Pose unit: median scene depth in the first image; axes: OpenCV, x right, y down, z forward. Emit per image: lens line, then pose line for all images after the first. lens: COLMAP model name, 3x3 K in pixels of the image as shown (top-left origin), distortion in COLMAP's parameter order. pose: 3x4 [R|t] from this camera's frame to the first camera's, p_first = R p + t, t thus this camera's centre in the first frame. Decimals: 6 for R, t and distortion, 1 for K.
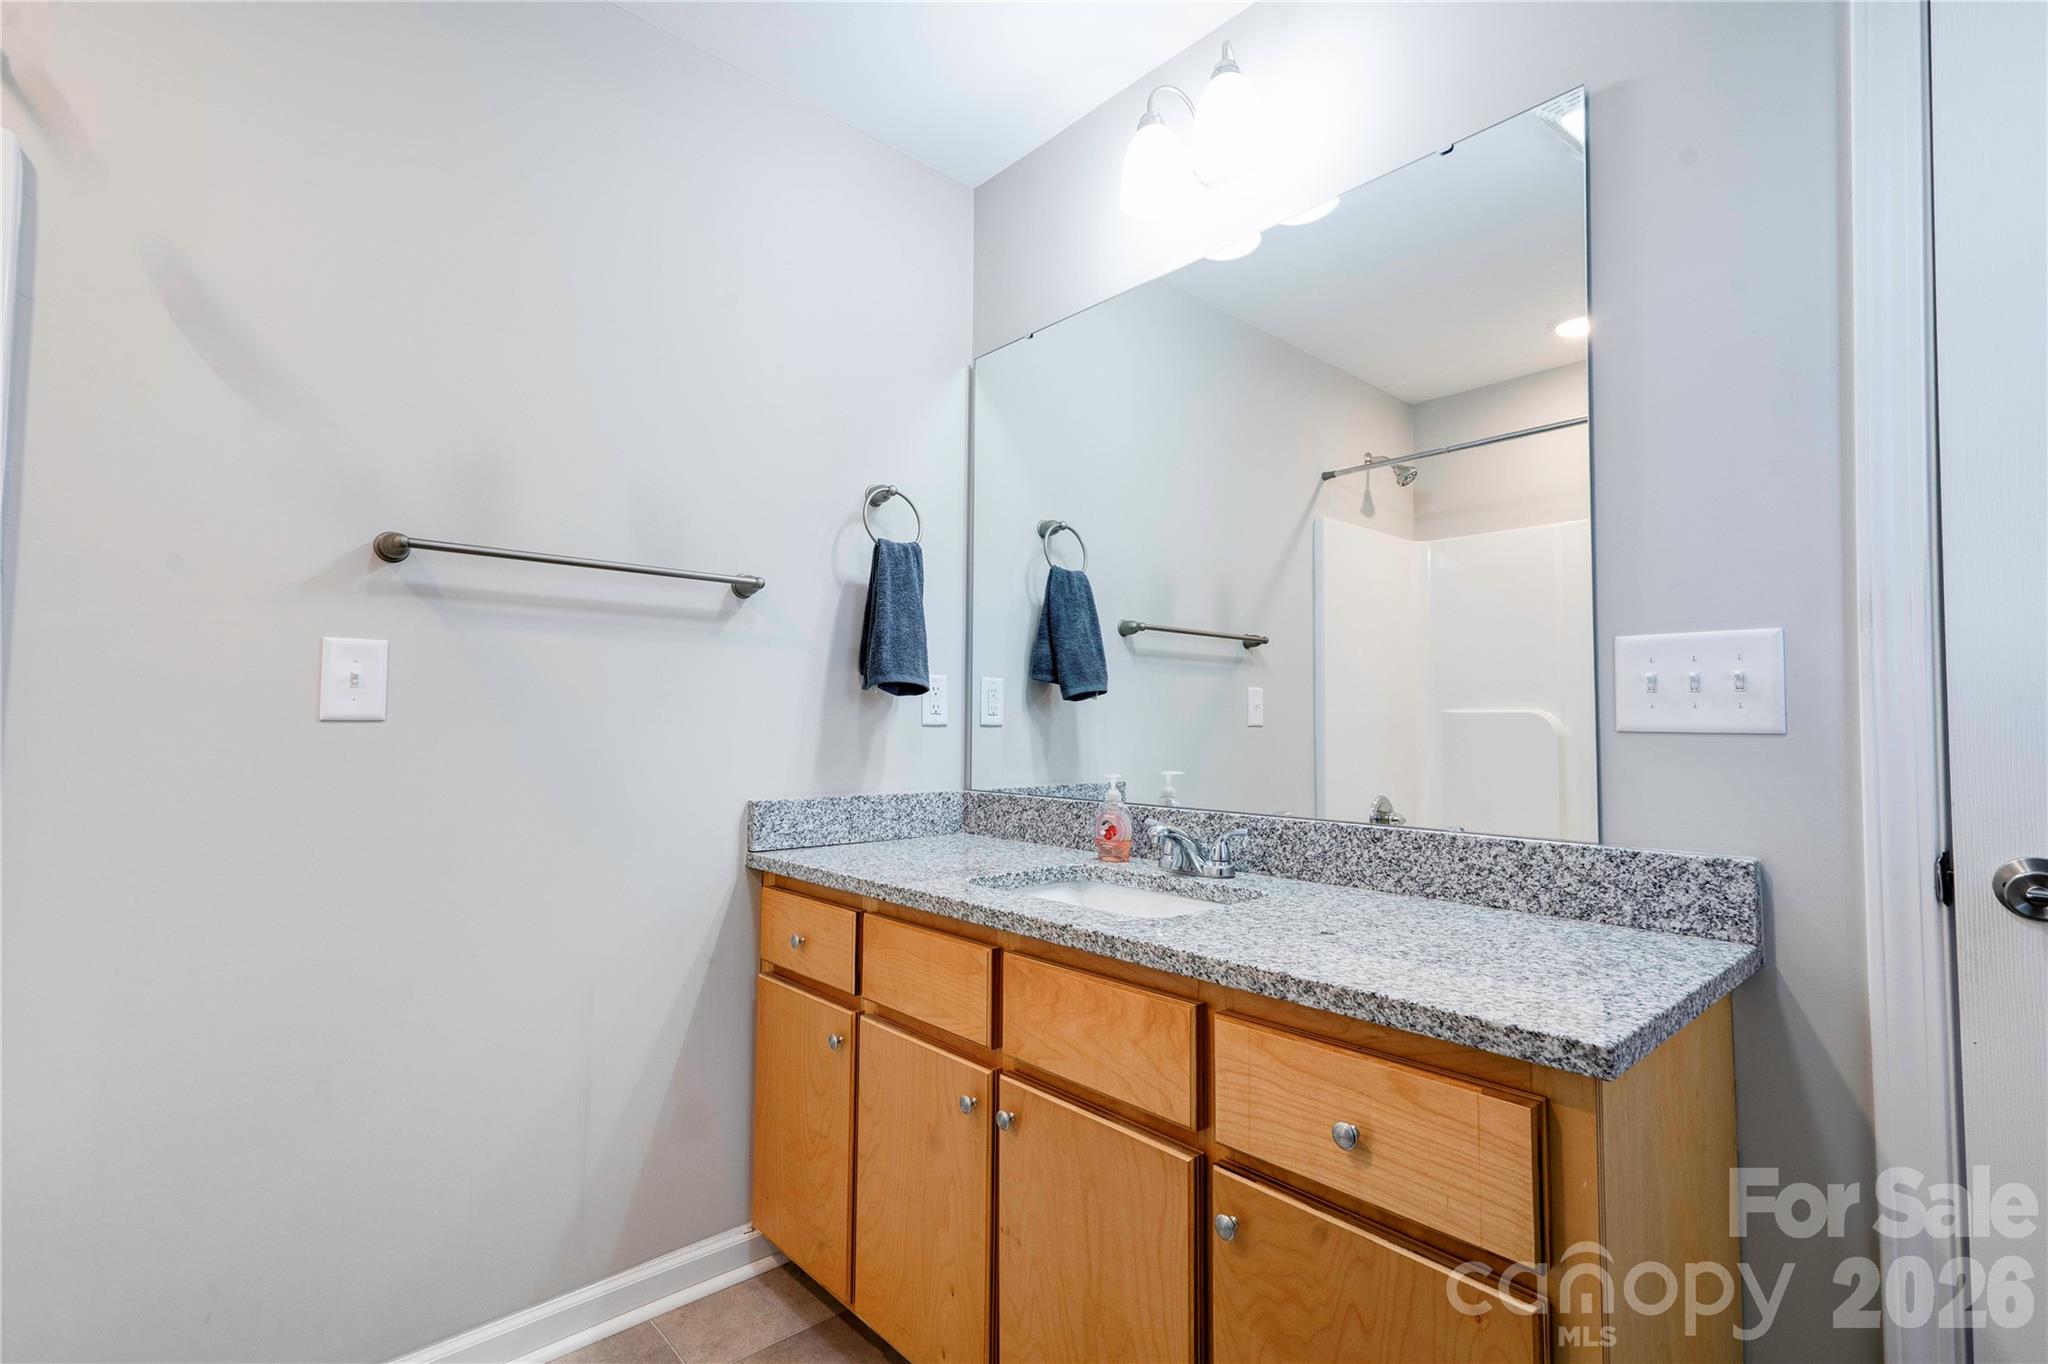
lens RADIAL K [[944.2, 0, 1010.1], [0, 944.2, 678.6], [0, 0, 1]] dist [-0.002977, 0.013538]
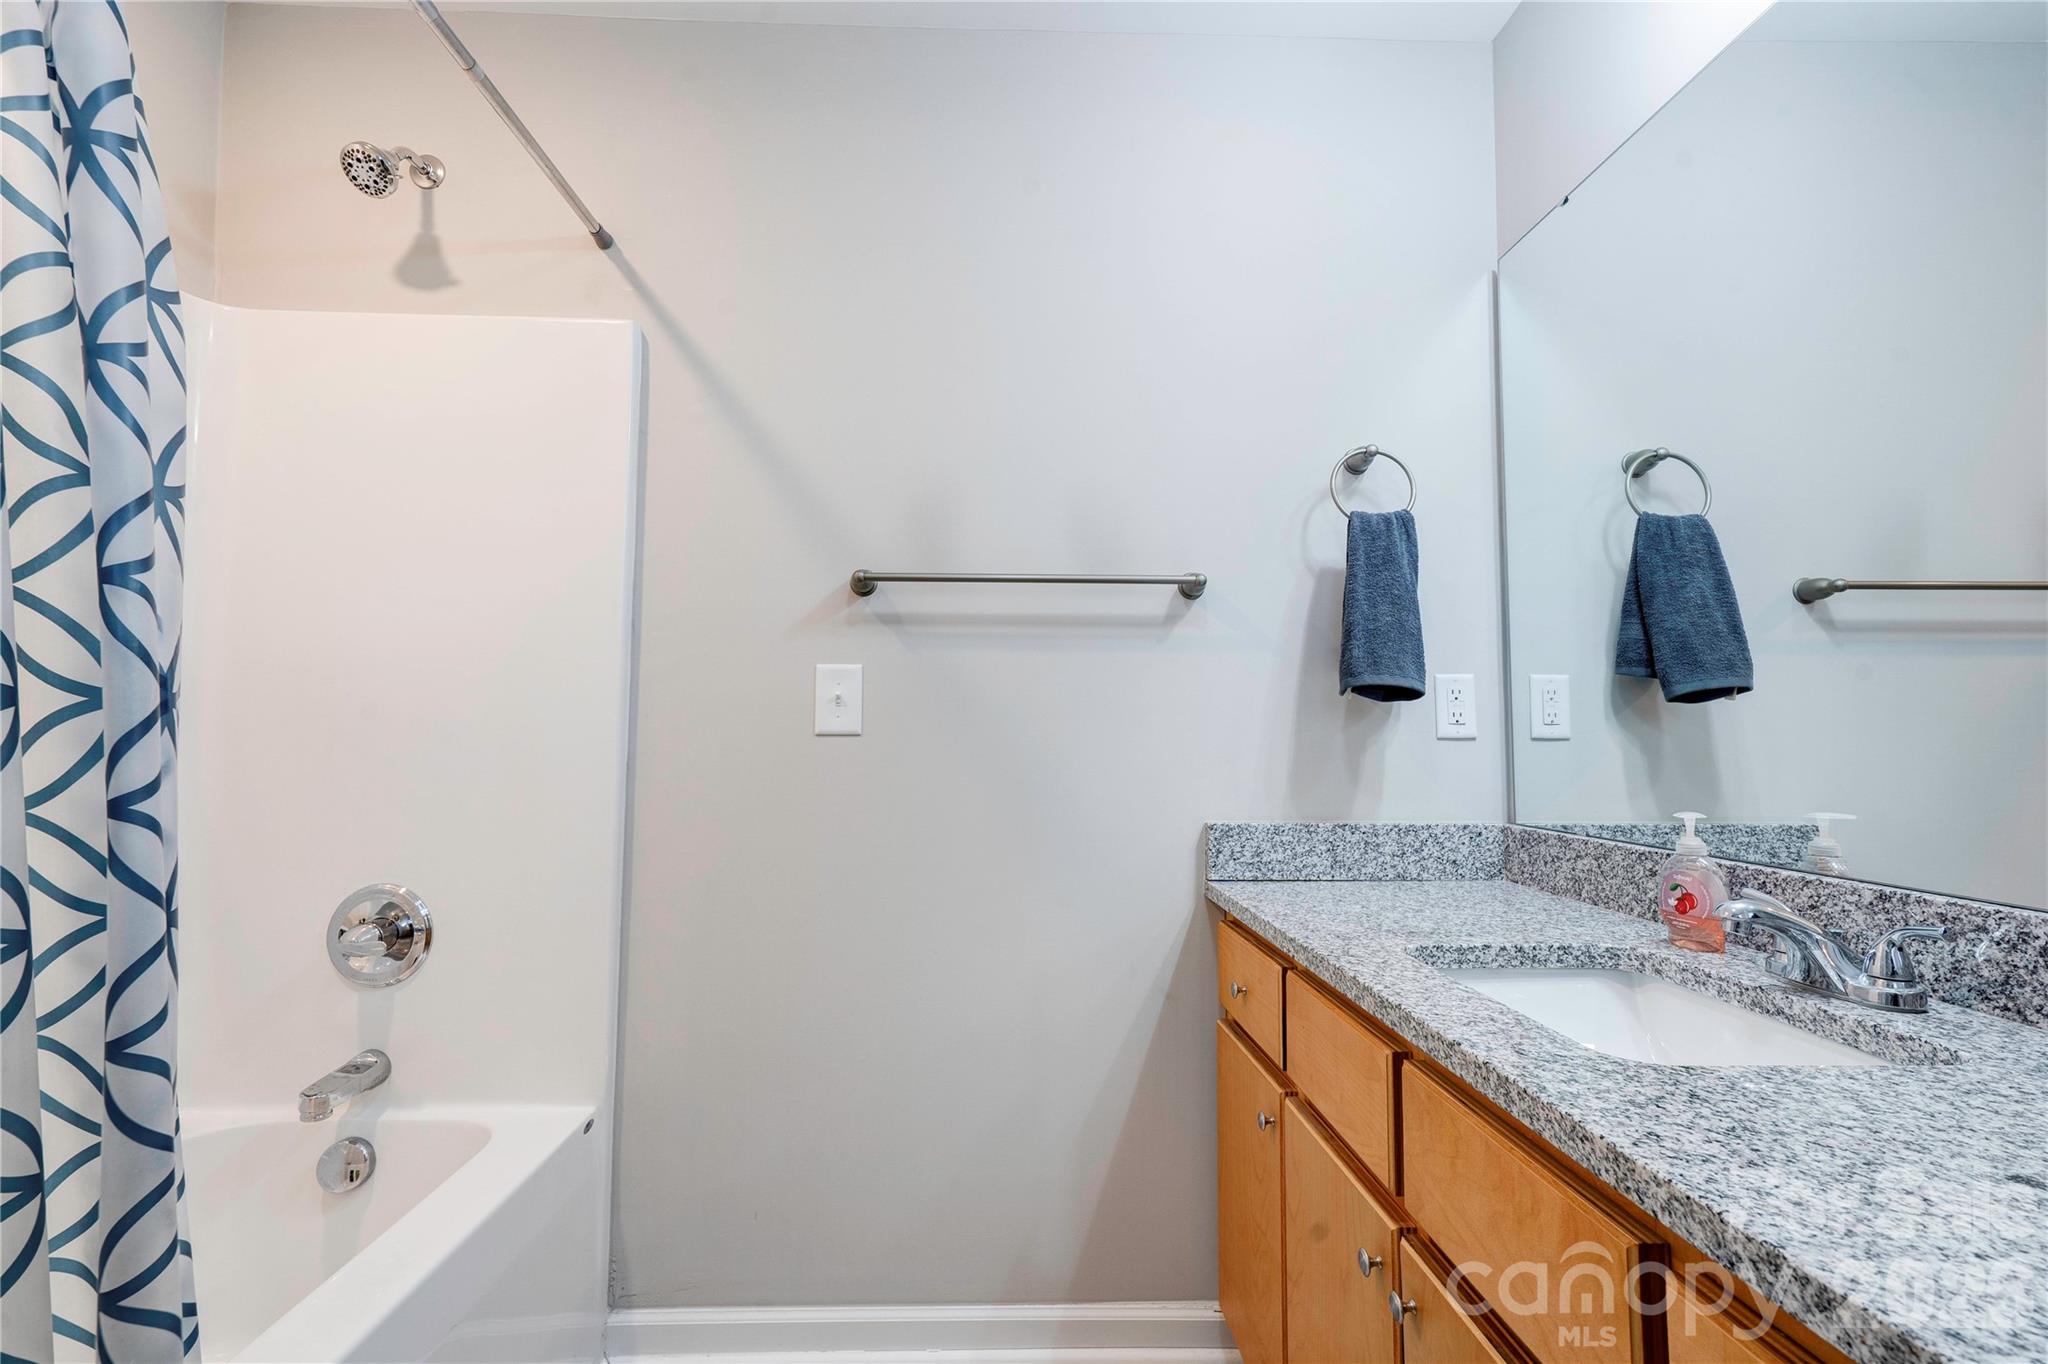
lens RADIAL K [[944.2, 0, 1010.1], [0, 944.2, 678.6], [0, 0, 1]] dist [-0.002977, 0.013538]
pose [[0.768909, -0.042088, -0.637971, 0.151566], [0.033035, 0.999113, -0.026098, 0.008891], [0.638504, -0.001009, 0.769618, 0.178412]]
